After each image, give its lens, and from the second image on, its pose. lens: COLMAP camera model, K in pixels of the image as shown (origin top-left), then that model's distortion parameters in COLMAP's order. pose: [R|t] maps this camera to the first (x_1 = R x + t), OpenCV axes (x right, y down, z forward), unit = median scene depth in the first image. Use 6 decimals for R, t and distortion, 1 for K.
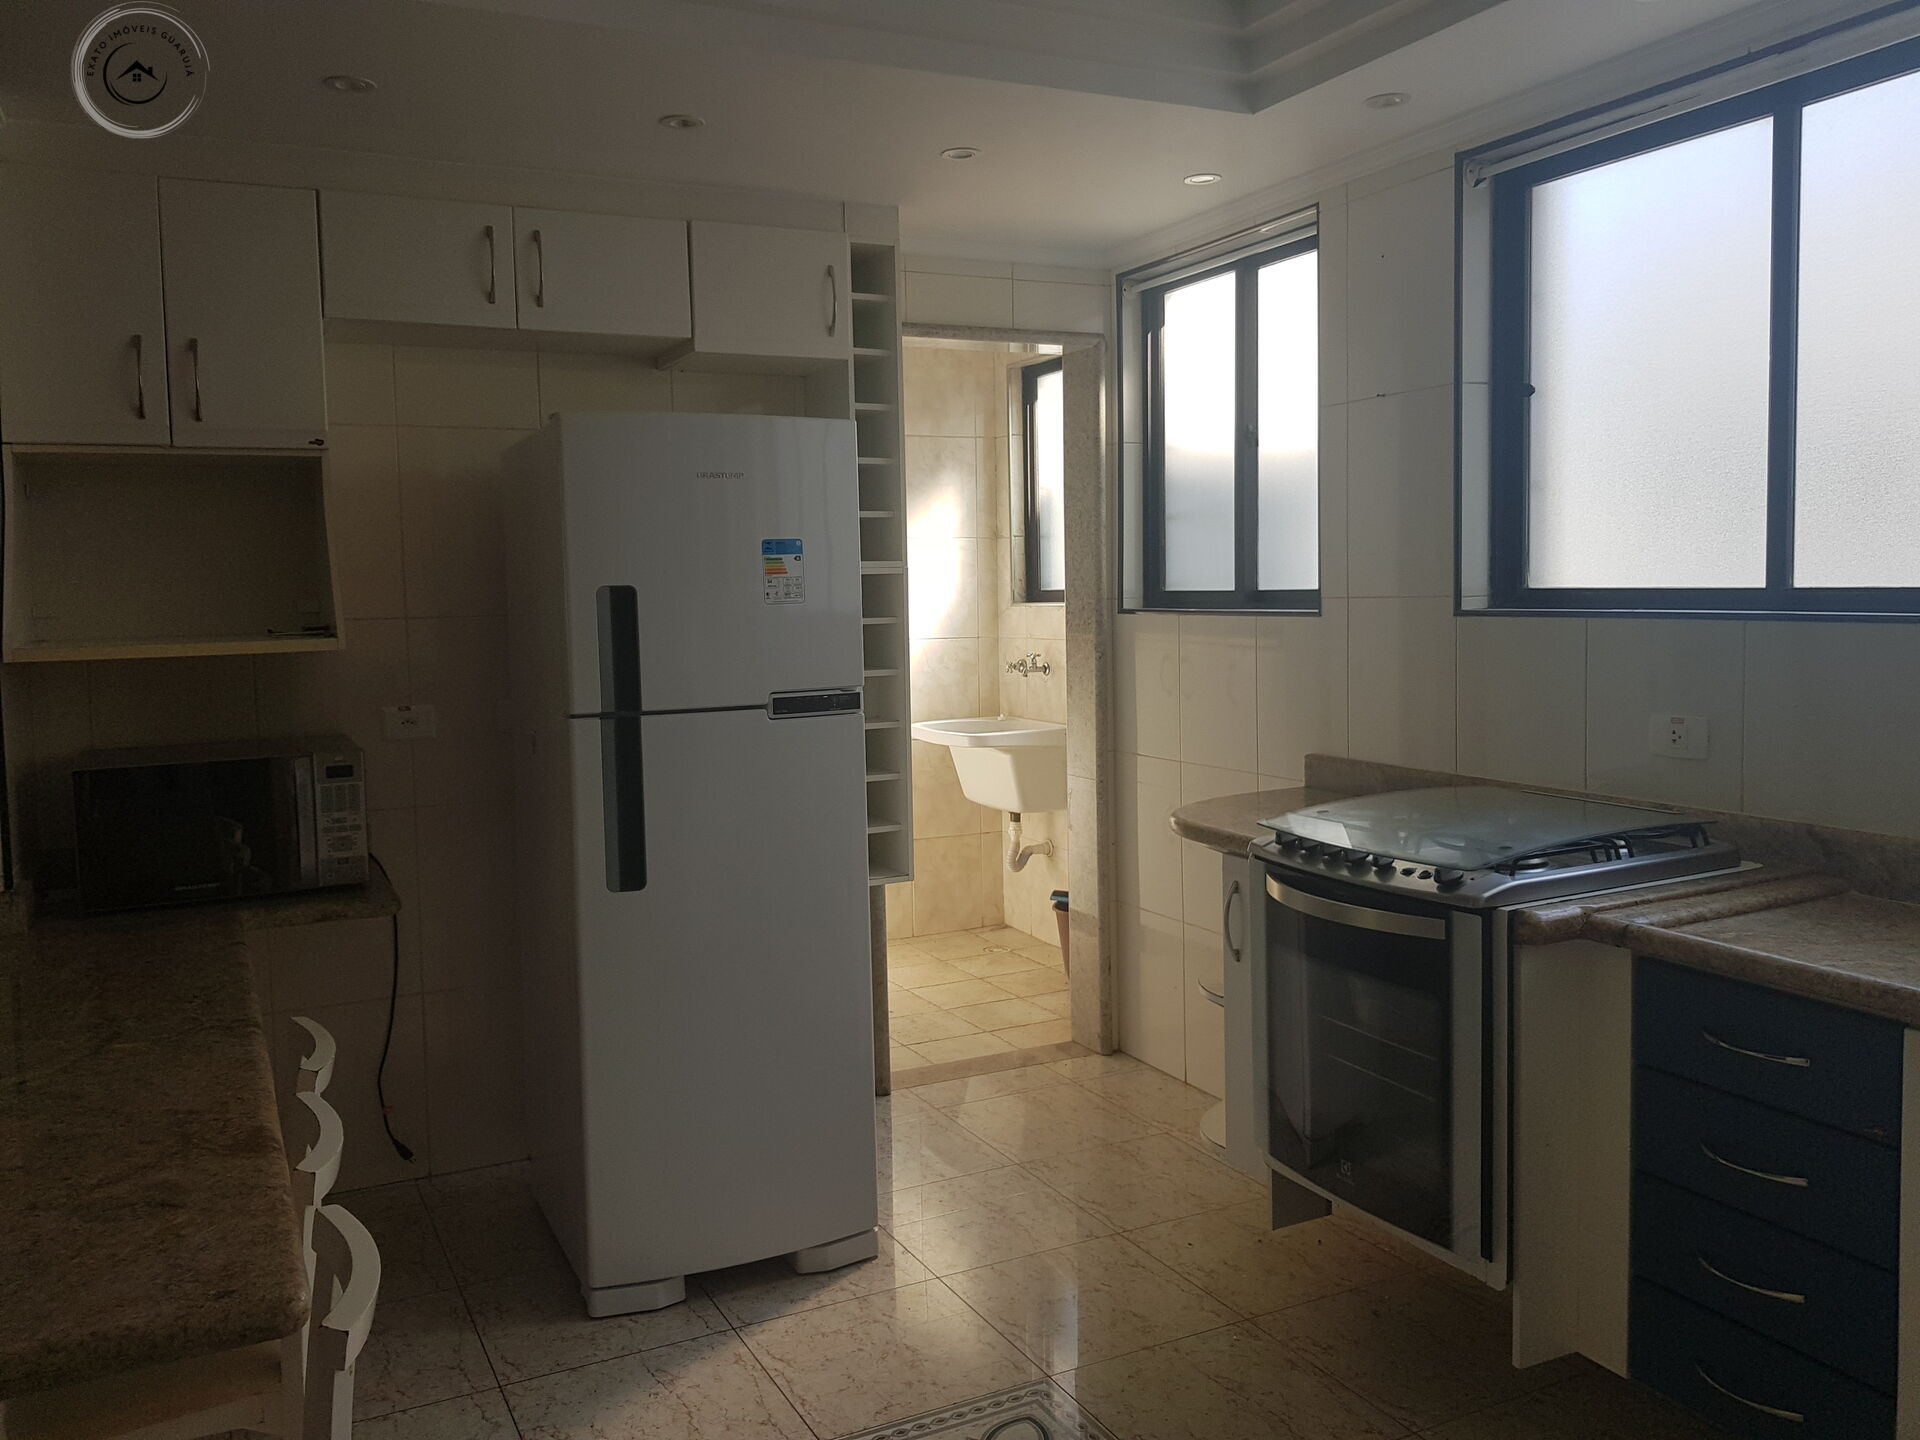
lens RADIAL K [[1501.1, 0, 944.3], [0, 1501.1, 703.9], [0, 0, 1]] dist [0.064991, -0.110370]
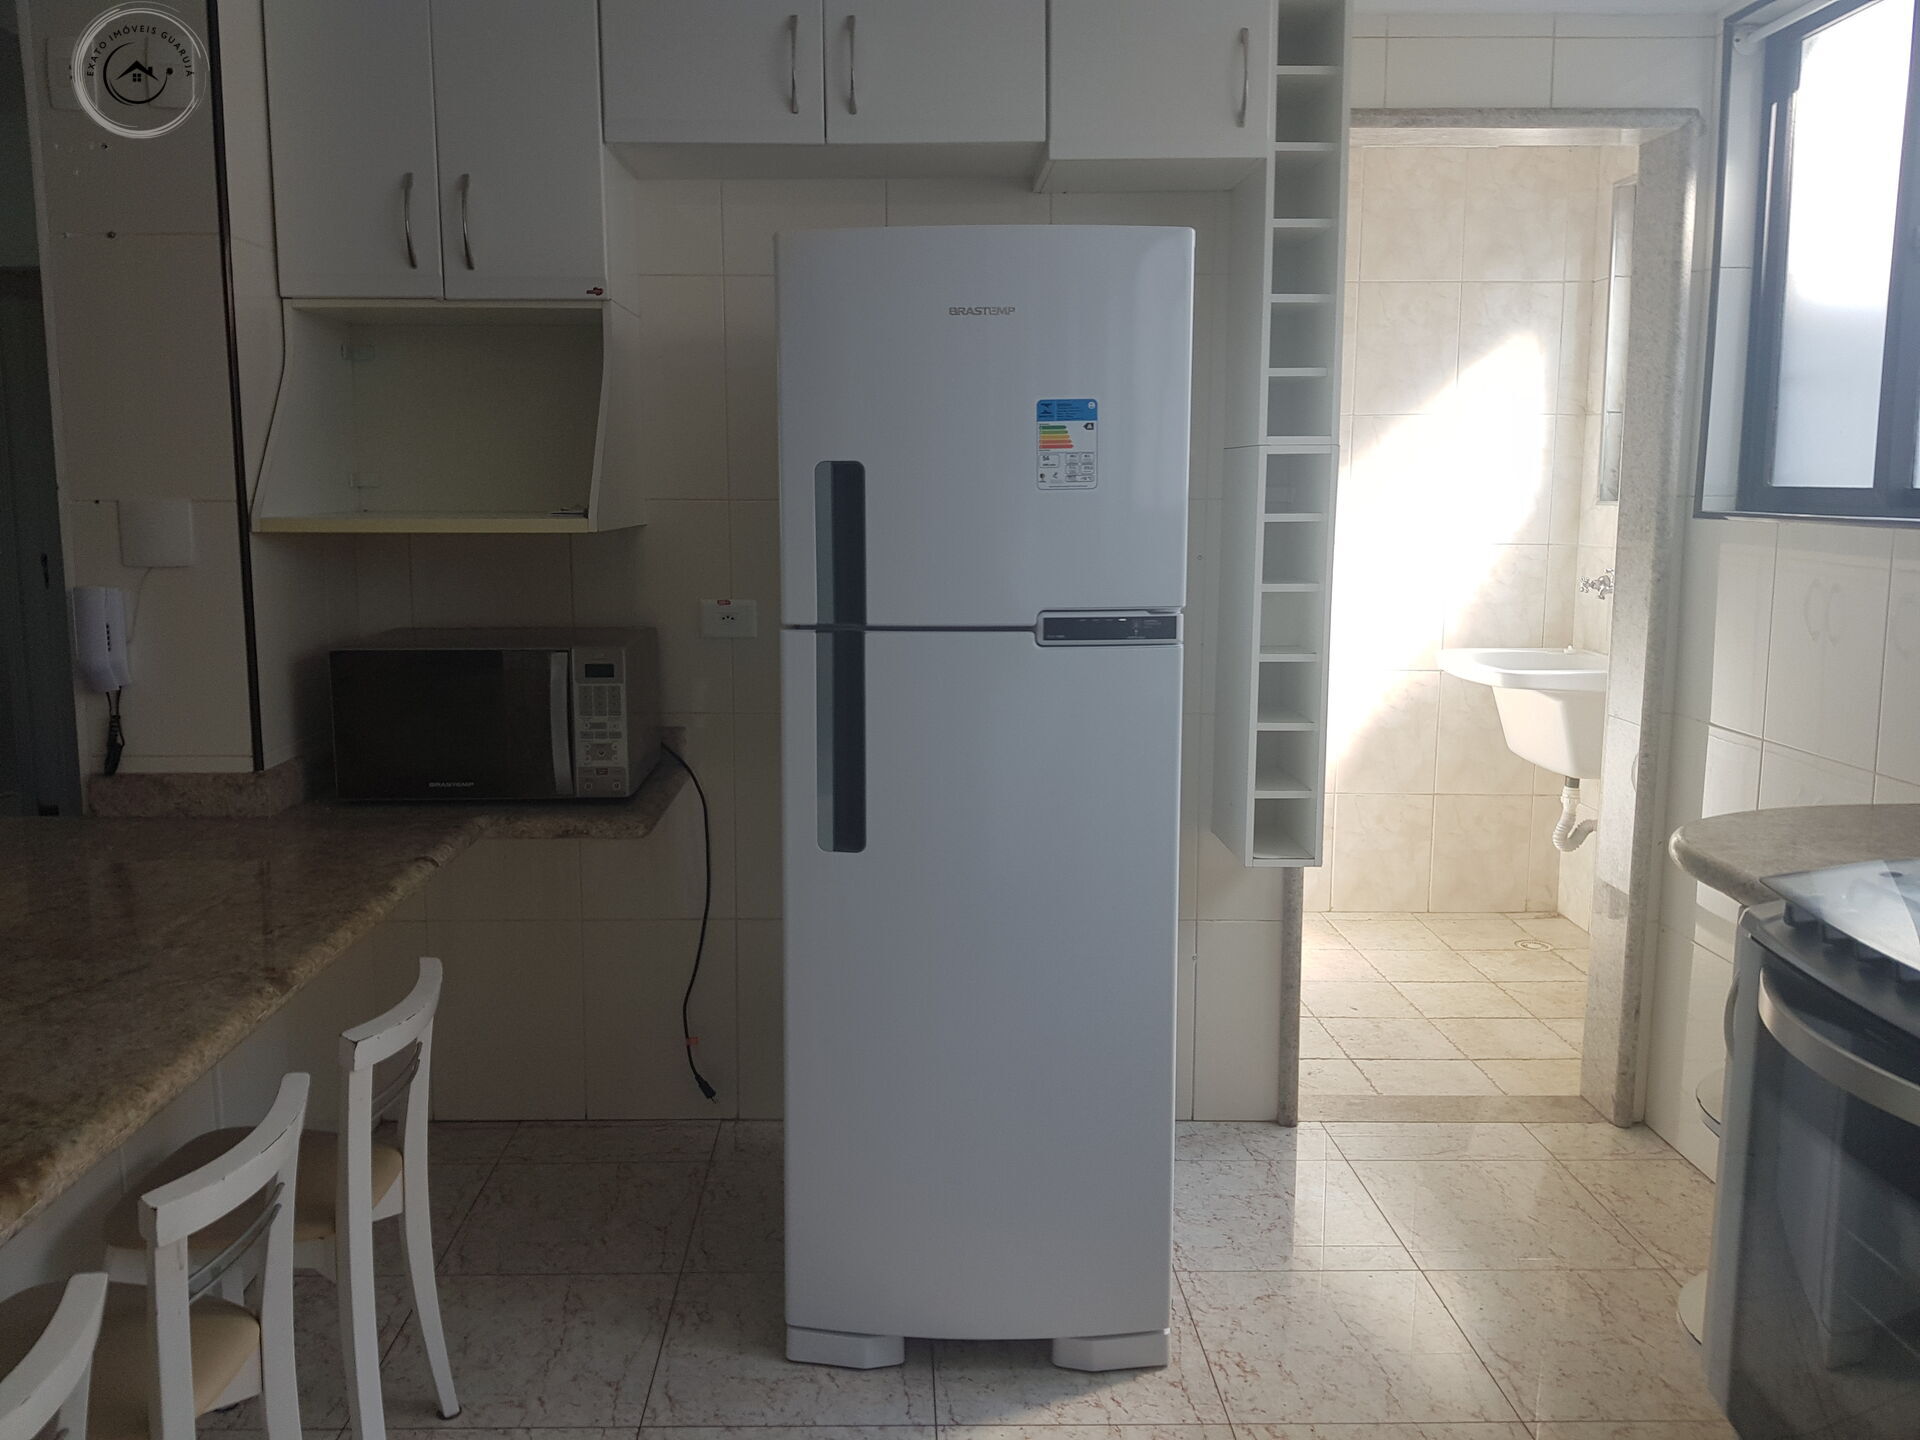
lens RADIAL K [[1501.1, 0, 909.4], [0, 1501.1, 696.8], [0, 0, 1]] dist [0.064991, -0.110370]
pose [[0.896074, 0.082645, -0.436143, 0.140815], [-0.053654, 0.995477, 0.078400, -0.017951], [0.440650, -0.046852, 0.896456, 0.281466]]
